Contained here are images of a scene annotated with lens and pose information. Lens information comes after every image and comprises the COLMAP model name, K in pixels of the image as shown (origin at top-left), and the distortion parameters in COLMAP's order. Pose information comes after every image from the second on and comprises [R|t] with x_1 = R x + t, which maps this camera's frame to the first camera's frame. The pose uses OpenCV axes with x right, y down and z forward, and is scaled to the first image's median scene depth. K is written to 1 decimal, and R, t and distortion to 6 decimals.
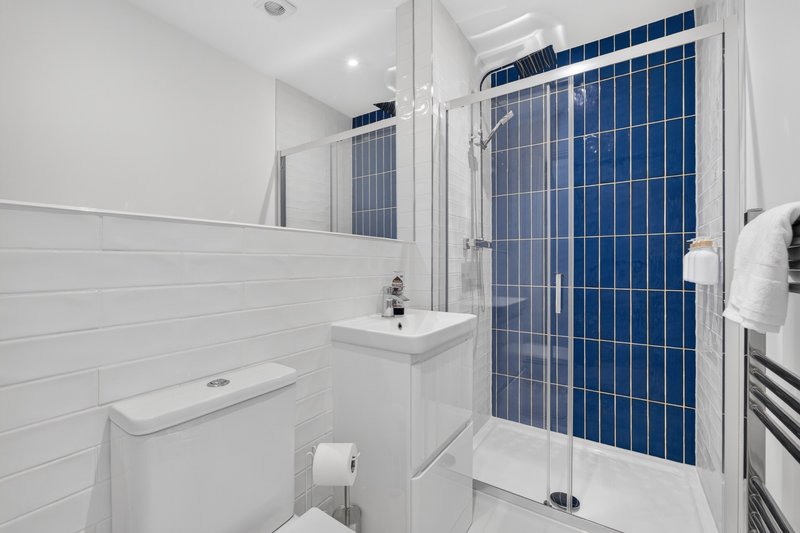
lens RADIAL K [[339.7, 0, 400.0], [0, 339.7, 266.5], [0, 0, 1]] dist [-0.000335, 0.000047]
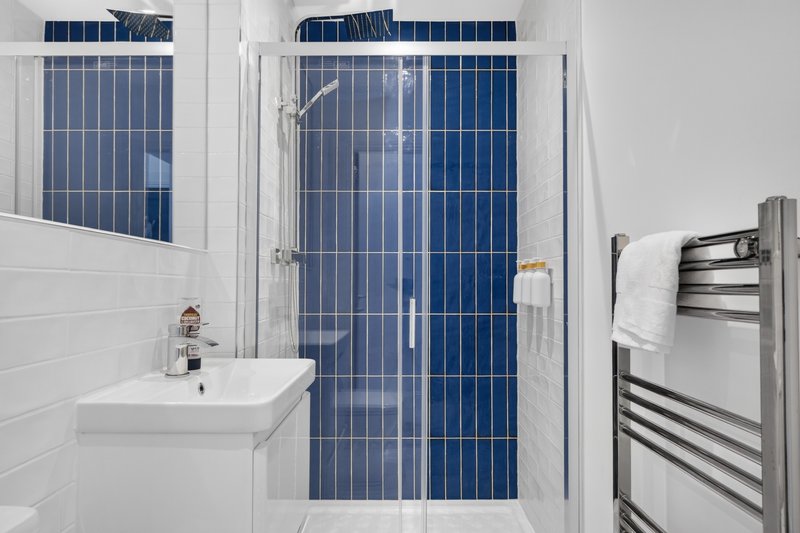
lens RADIAL K [[467.7, 0, 401.4], [0, 467.7, 277.7], [0, 0, 1]] dist [0.002132, 0.000613]
pose [[0.832051, 0.009506, 0.554617, -0.135561], [0.002161, 0.999790, -0.020378, -0.003584], [-0.554694, 0.018154, 0.831856, 0.085205]]
